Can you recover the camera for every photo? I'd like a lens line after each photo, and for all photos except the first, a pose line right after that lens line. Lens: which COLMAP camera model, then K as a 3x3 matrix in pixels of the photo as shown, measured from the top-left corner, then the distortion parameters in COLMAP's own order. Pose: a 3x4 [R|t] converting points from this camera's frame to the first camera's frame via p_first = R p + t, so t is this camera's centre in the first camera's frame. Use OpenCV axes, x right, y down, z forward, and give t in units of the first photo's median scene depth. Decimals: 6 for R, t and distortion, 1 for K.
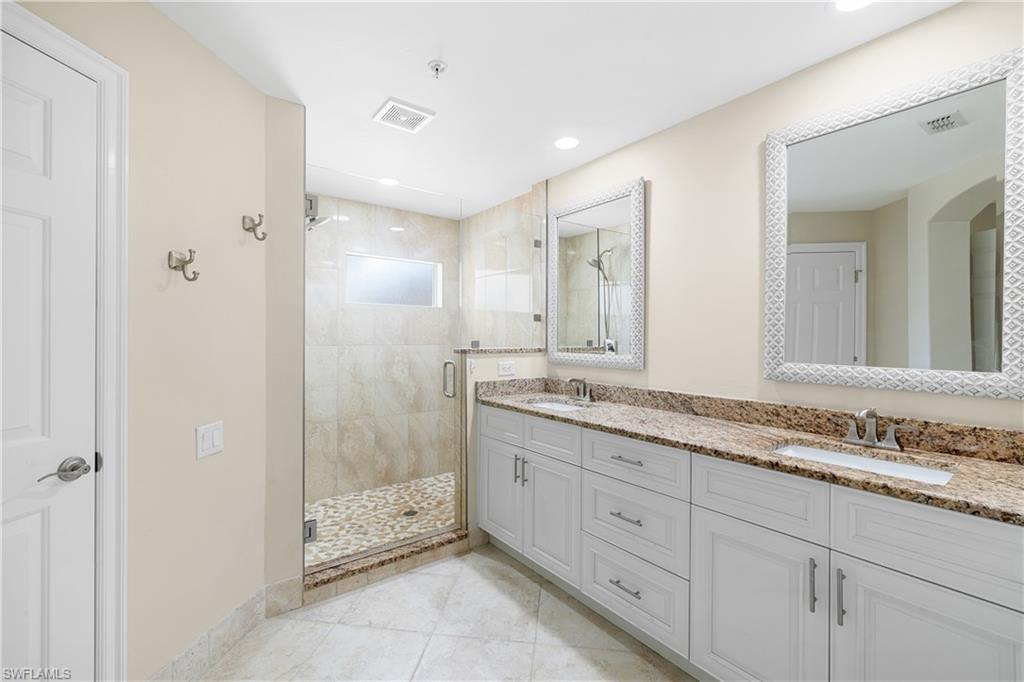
lens RADIAL K [[434.1, 0, 510.8], [0, 434.1, 337.2], [0, 0, 1]] dist [-0.000080, -0.000027]
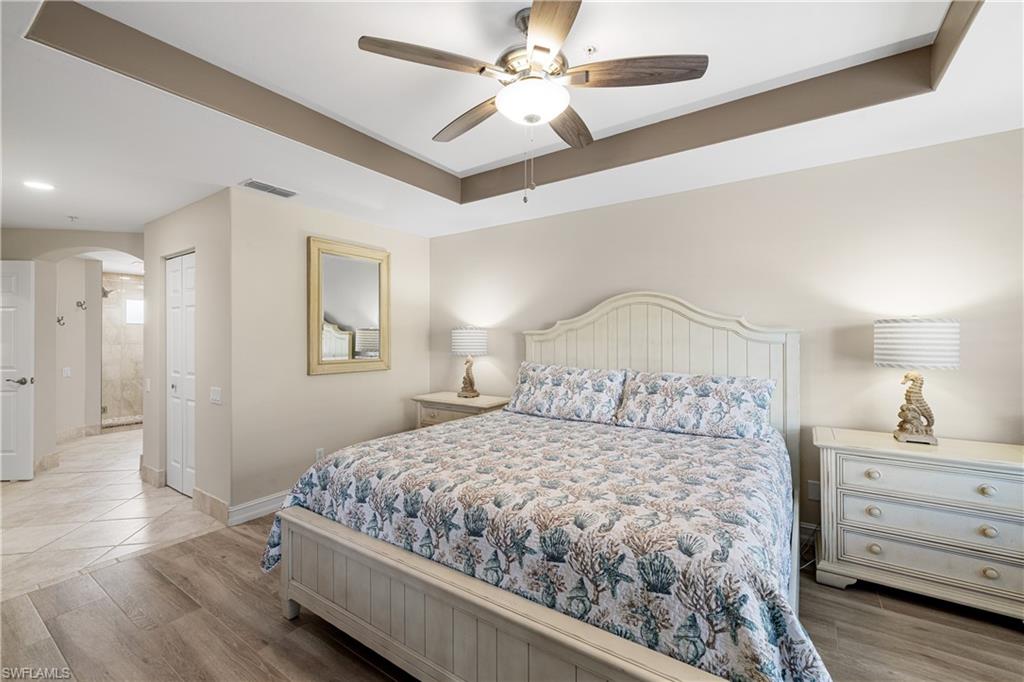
lens RADIAL K [[434.1, 0, 510.8], [0, 434.1, 337.2], [0, 0, 1]] dist [-0.000080, -0.000027]
pose [[0.950865, -0.002738, 0.309592, 1.246964], [0.004635, 0.999975, -0.005392, 0.005066], [-0.309570, 0.006562, 0.950854, -2.648095]]
